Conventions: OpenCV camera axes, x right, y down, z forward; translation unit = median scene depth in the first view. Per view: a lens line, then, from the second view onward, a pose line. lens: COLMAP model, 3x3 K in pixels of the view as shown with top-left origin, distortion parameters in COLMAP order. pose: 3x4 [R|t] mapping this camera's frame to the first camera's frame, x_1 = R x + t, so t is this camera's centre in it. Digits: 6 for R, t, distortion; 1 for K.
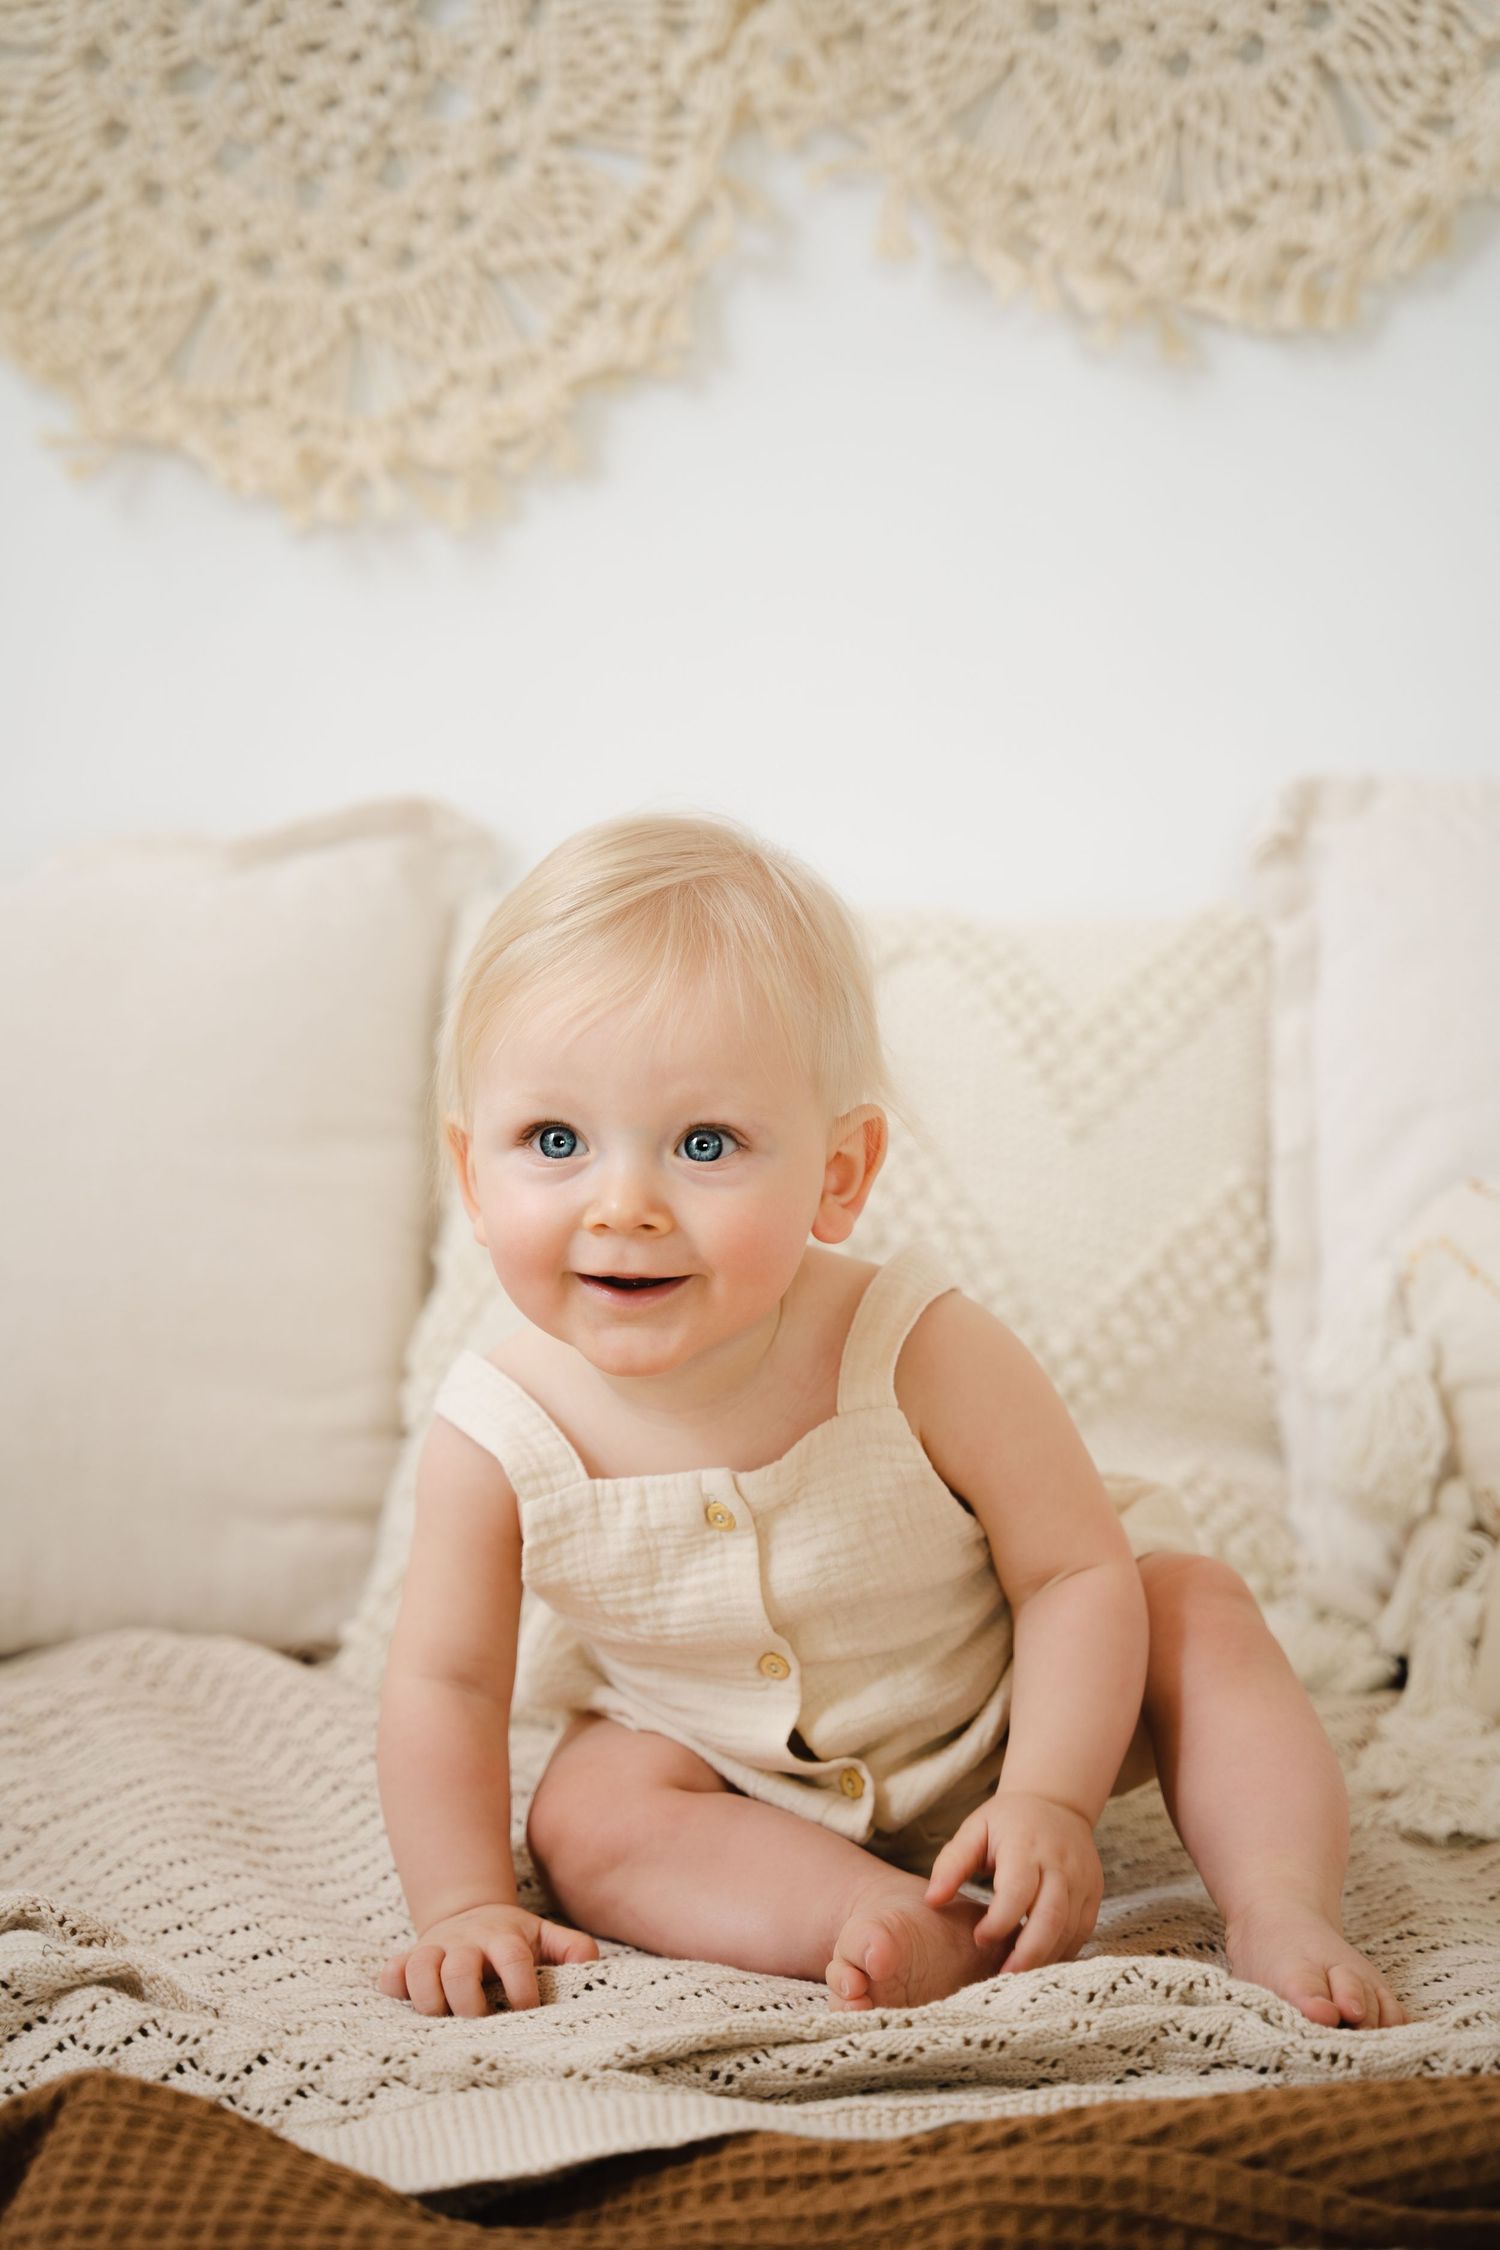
lens RADIAL K [[4233.6, 0, 740.7], [0, 4233.6, 1137.2], [0, 0, 1]] dist [0.215219, 0.000000]
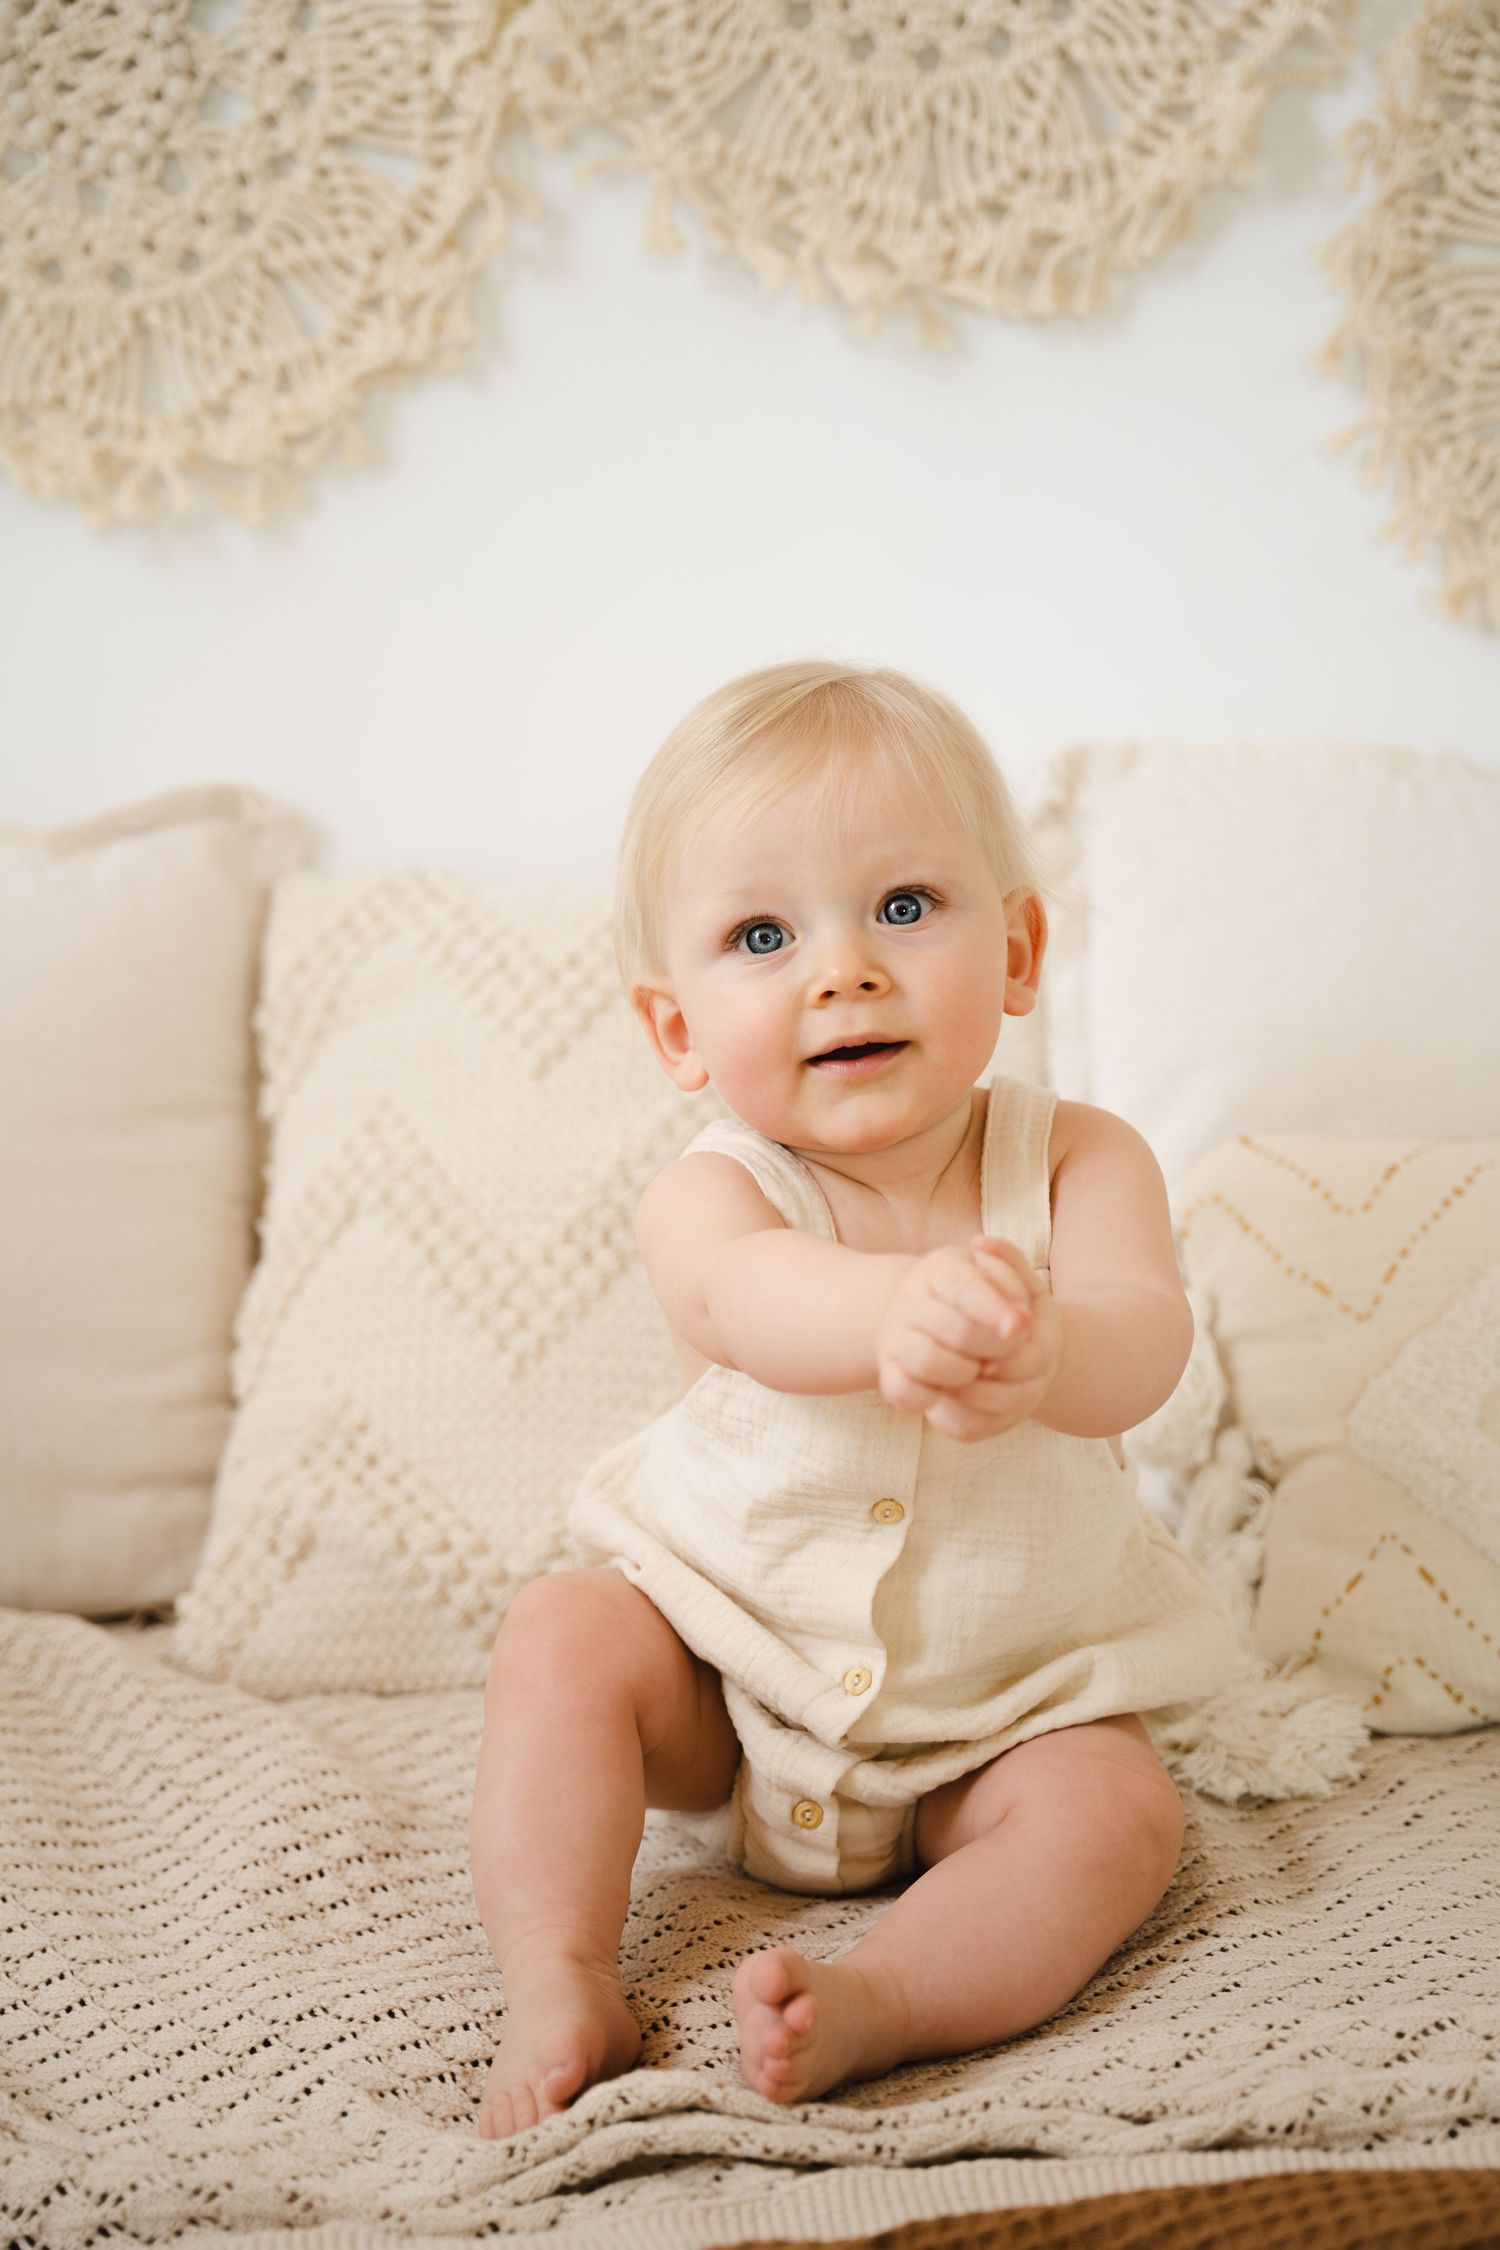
lens RADIAL K [[3396.3, 0, 772.1], [0, 3396.3, 1118.3], [0, 0, 1]] dist [0.120905, 0.000000]
pose [[0.998402, -0.036751, 0.042938, 0.019099], [0.033866, 0.997238, 0.066100, -0.050356], [-0.045248, -0.064540, 0.996889, 0.158090]]
